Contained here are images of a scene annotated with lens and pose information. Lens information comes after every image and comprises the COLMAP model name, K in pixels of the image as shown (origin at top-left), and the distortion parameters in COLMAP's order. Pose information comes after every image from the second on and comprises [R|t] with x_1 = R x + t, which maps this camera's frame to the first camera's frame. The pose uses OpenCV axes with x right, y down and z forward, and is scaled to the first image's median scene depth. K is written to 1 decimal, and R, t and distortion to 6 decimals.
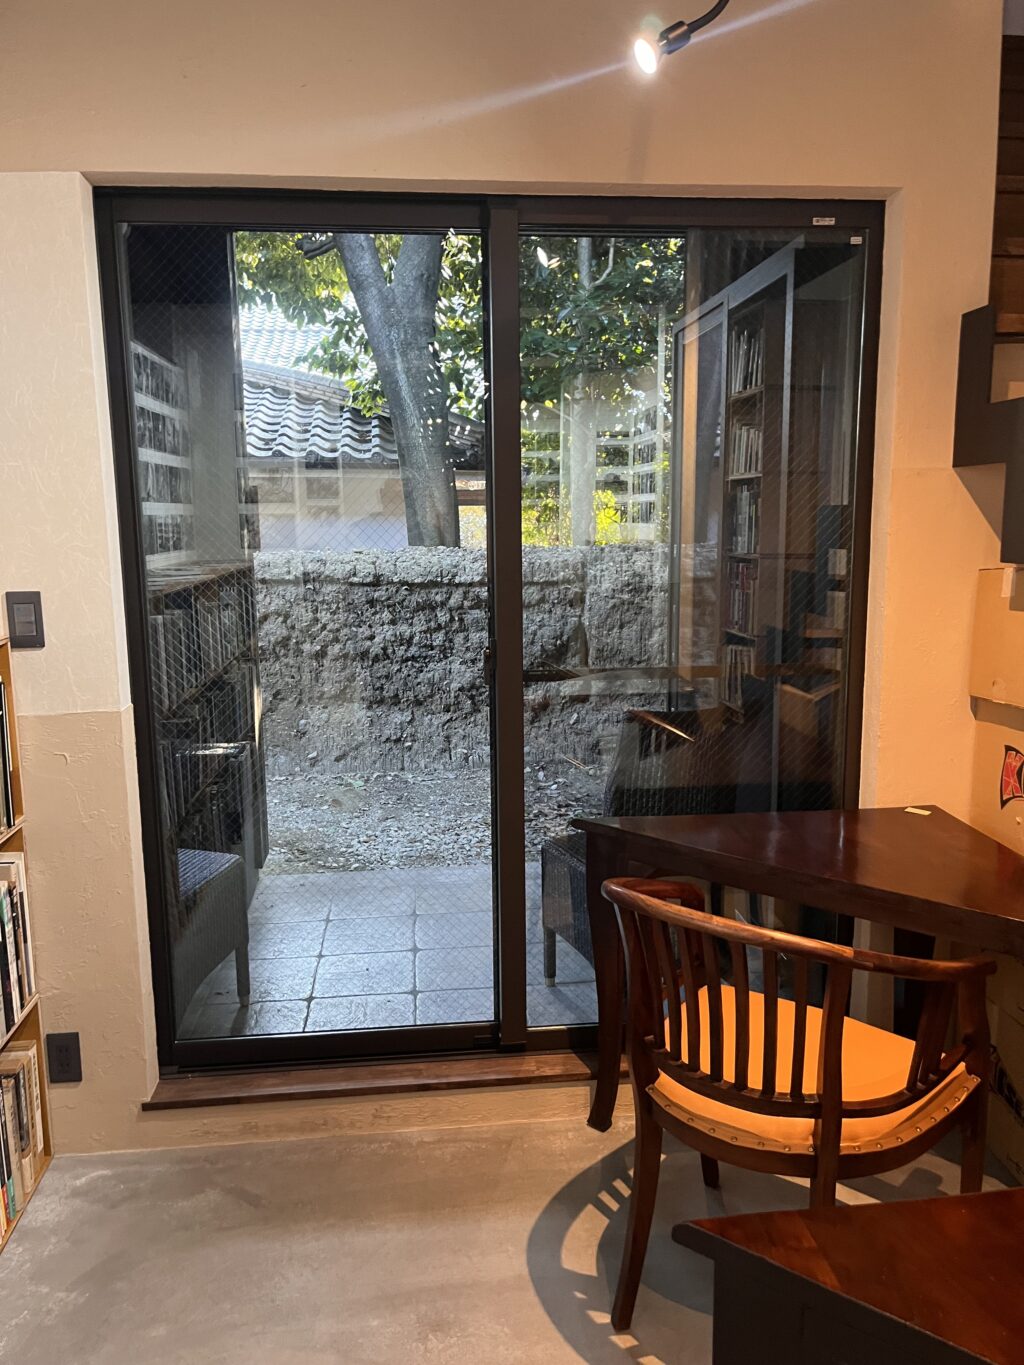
lens RADIAL K [[1037.2, 0, 517.0], [0, 1037.2, 684.1], [0, 0, 1]] dist [0.083573, 0.000301]
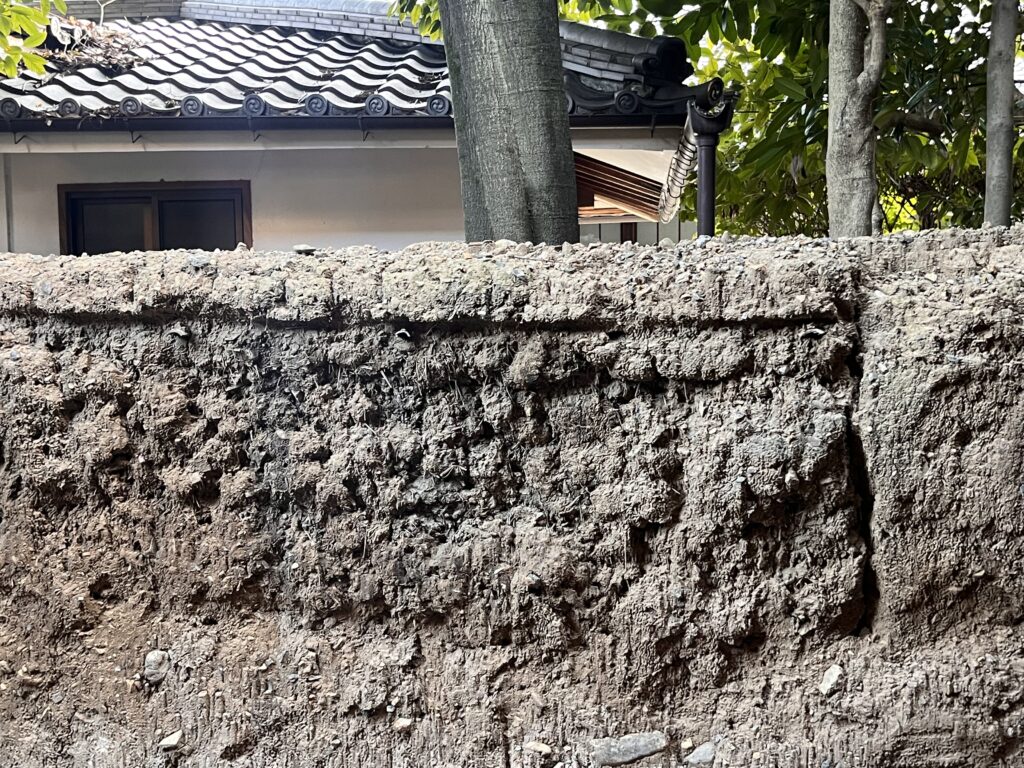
lens RADIAL K [[1205.3, 0, 513.2], [0, 1205.3, 390.9], [0, 0, 1]] dist [0.058809, 0.000000]
pose [[0.980535, 0.009357, -0.196122, 0.027480], [-0.027143, 0.995733, -0.088195, -0.029796], [0.194460, 0.091802, 0.976605, 0.544508]]
